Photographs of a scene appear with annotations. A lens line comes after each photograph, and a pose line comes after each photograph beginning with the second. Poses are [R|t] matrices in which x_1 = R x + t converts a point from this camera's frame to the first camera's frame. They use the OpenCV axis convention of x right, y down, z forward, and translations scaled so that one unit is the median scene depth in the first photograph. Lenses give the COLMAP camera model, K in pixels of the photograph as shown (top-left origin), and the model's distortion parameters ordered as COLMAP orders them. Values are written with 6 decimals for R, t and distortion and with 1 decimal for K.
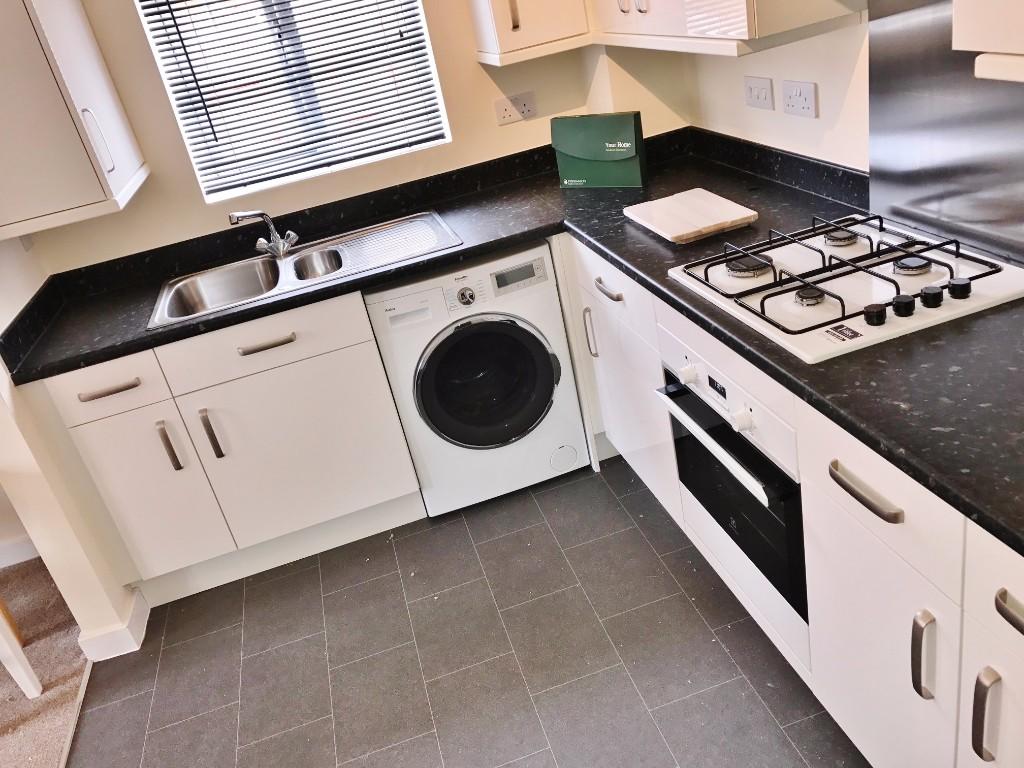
lens RADIAL K [[845.2, 0, 498.6], [0, 845.2, 367.3], [0, 0, 1]] dist [-0.008740, 0.020913]
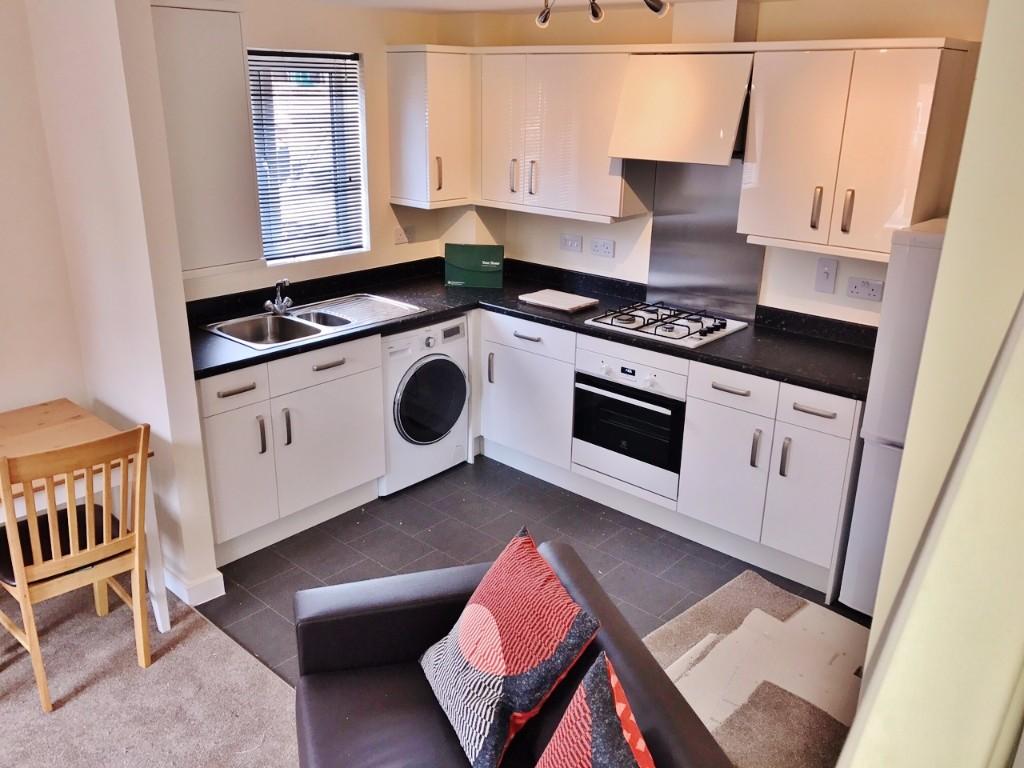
lens RADIAL K [[845.2, 0, 508.2], [0, 845.2, 378.2], [0, 0, 1]] dist [-0.008740, 0.020913]
pose [[0.809104, 0.028073, 0.586995, -0.856953], [0.072441, 0.986476, -0.147030, 0.230035], [-0.583184, 0.161485, 0.796127, -0.359116]]
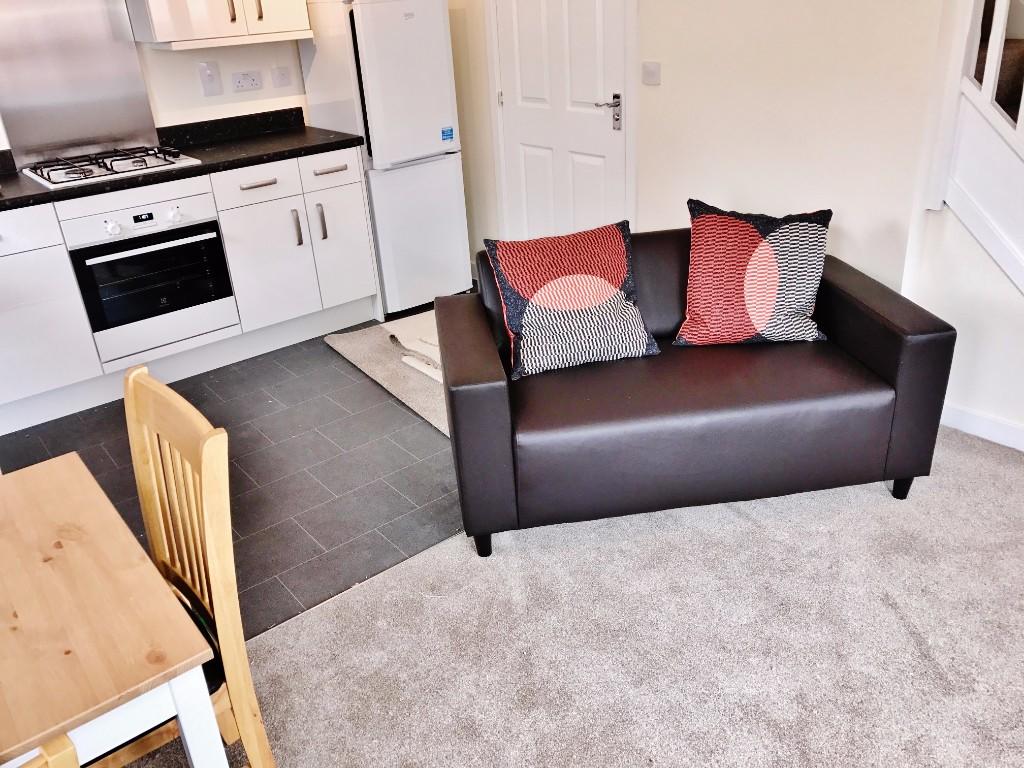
lens RADIAL K [[845.2, 0, 512.6], [0, 845.2, 385.8], [0, 0, 1]] dist [-0.008740, 0.020913]
pose [[-0.400764, -0.177180, 0.898886, -1.289248], [0.520426, 0.763440, 0.382512, 0.012267], [-0.754019, 0.621101, -0.213750, 0.702972]]
